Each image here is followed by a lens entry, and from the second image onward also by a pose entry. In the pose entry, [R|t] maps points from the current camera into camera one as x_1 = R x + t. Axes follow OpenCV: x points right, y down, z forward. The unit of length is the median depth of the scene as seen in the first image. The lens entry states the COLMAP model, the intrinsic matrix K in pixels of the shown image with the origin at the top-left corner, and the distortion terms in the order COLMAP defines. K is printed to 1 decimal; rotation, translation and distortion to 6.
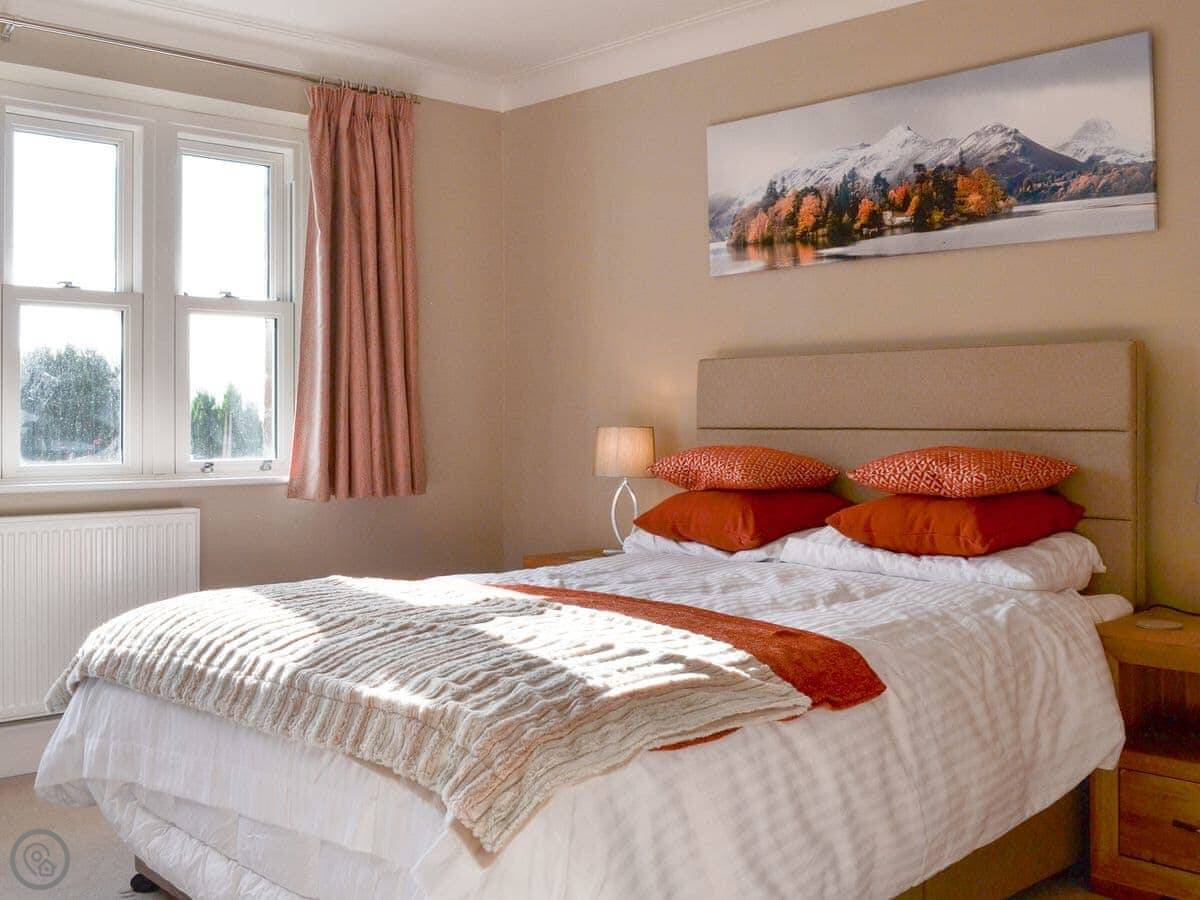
lens RADIAL K [[1332.6, 0, 578.2], [0, 1332.6, 448.6], [0, 0, 1]] dist [-0.030314, -0.009604]
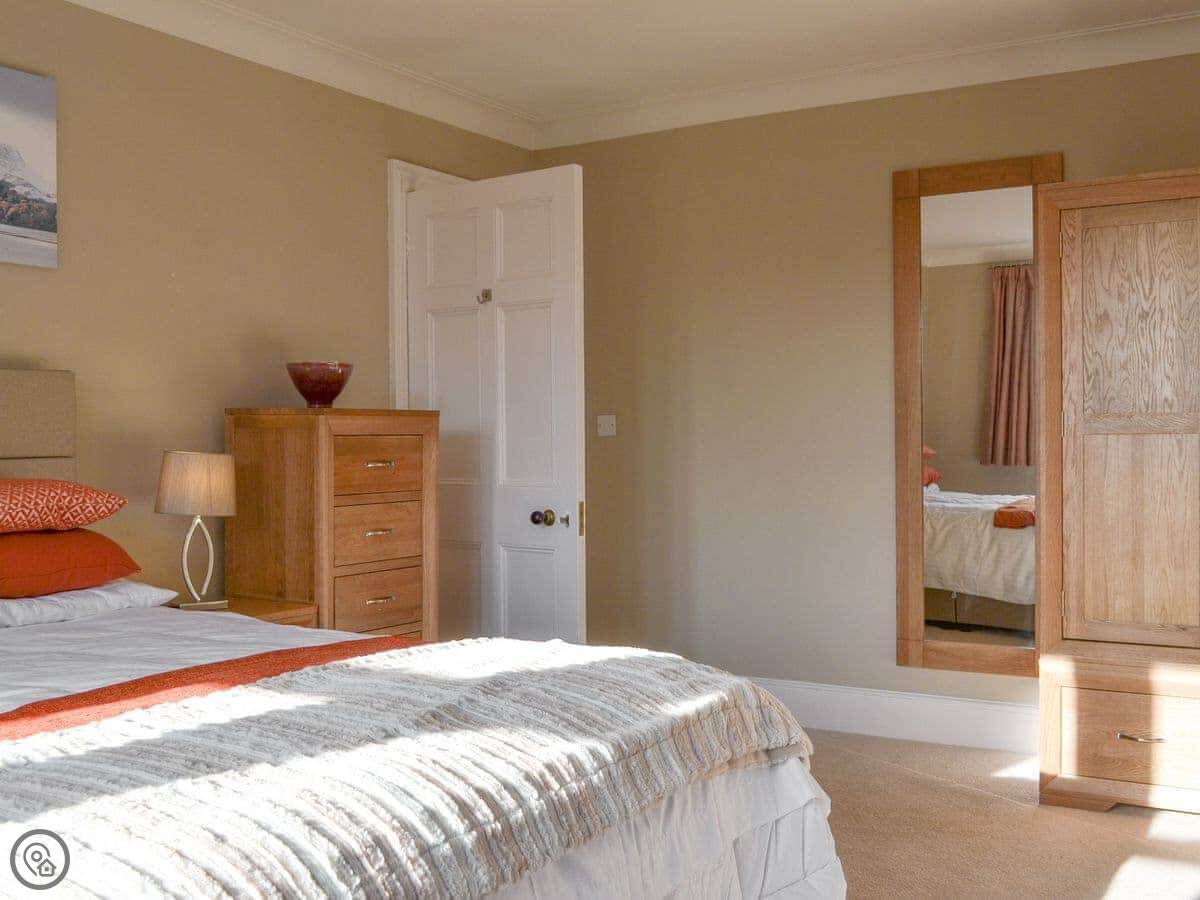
lens RADIAL K [[1332.6, 0, 578.2], [0, 1332.6, 448.6], [0, 0, 1]] dist [-0.030314, -0.009604]
pose [[-0.266484, 0.000077, 0.963839, -0.694992], [0.034872, 0.999346, 0.009561, -0.015015], [-0.963208, 0.036158, -0.266313, 0.869813]]
